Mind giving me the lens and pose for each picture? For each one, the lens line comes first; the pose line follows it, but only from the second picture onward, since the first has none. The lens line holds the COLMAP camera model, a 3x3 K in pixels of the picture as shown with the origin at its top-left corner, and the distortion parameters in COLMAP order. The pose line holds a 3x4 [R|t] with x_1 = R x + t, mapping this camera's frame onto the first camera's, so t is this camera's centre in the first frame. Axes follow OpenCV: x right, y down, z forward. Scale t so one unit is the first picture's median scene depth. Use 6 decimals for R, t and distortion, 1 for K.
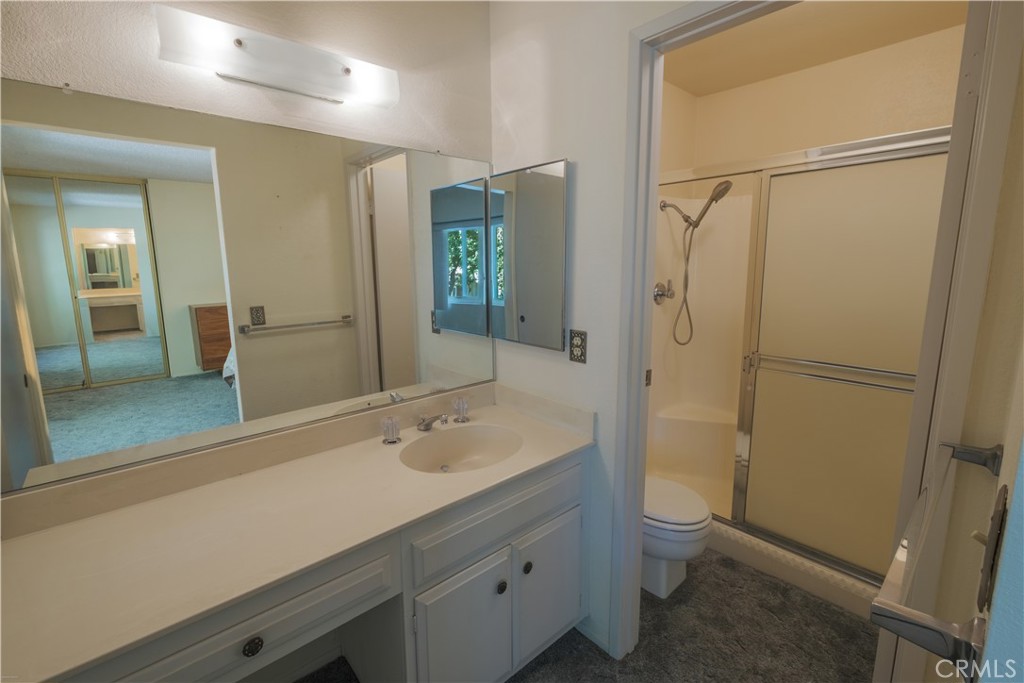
lens RADIAL K [[453.2, 0, 510.7], [0, 453.2, 346.6], [0, 0, 1]] dist [-0.002769, 0.000707]
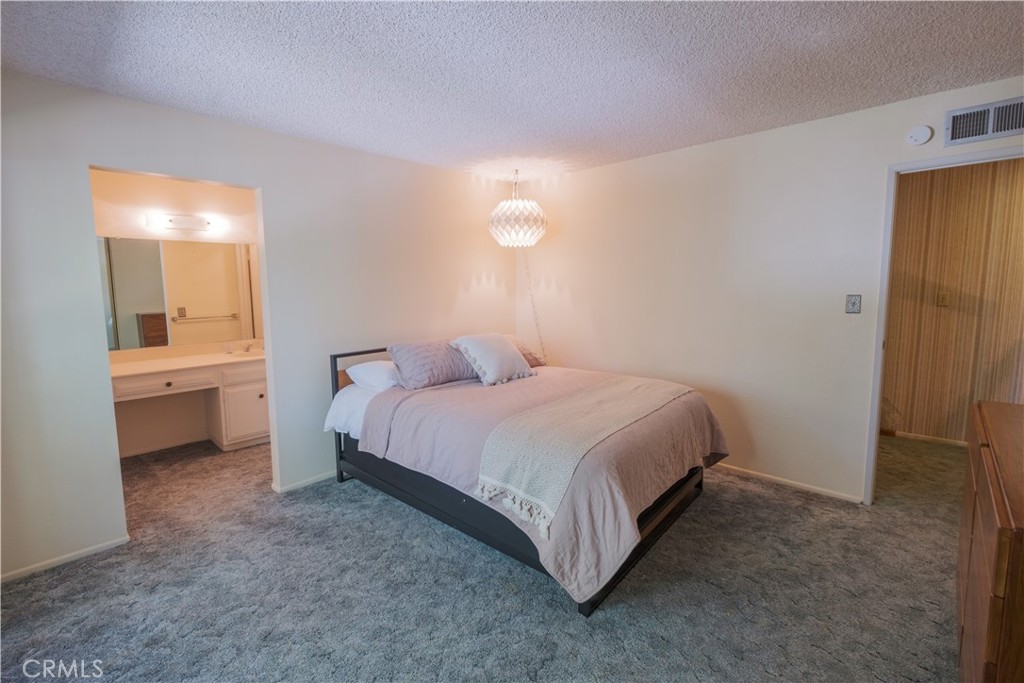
lens RADIAL K [[453.2, 0, 512.1], [0, 453.2, 341.1], [0, 0, 1]] dist [-0.002769, 0.000707]
pose [[0.995521, -0.007663, 0.094232, 0.615377], [0.012619, 0.998561, -0.052114, 0.159763], [-0.093698, 0.053070, 0.994185, -0.974121]]
